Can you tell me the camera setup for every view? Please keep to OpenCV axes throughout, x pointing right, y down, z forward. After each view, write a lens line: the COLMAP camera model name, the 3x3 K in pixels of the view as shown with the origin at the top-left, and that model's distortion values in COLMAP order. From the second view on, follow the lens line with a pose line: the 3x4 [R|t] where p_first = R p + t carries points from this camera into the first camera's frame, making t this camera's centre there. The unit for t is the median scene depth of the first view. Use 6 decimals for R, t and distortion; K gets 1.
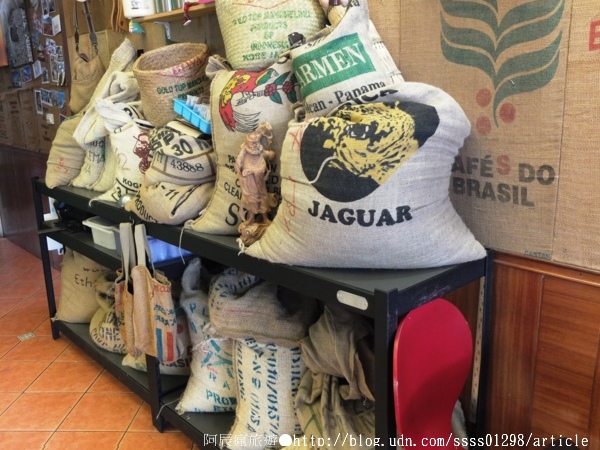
lens RADIAL K [[564.2, 0, 300.0], [0, 564.2, 225.0], [0, 0, 1]] dist [-0.055959, 0.003342]
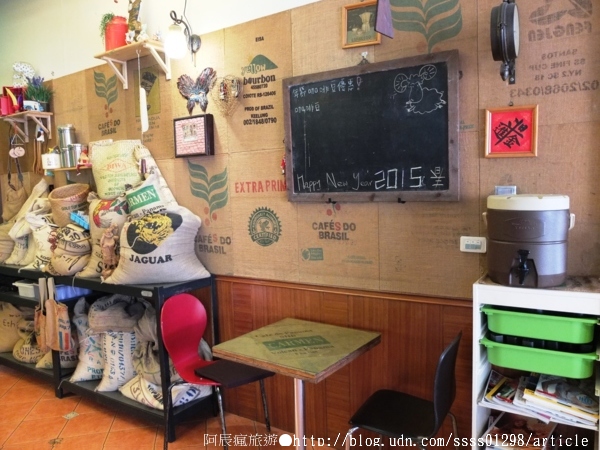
lens RADIAL K [[481.2, 0, 313.0], [0, 481.2, 226.1], [0, 0, 1]] dist [-0.095162, 0.069128]
pose [[0.968123, -0.022900, 0.249428, 0.208676], [0.066793, 0.983356, -0.168966, 0.177769], [-0.241407, 0.180240, 0.953539, -0.873869]]
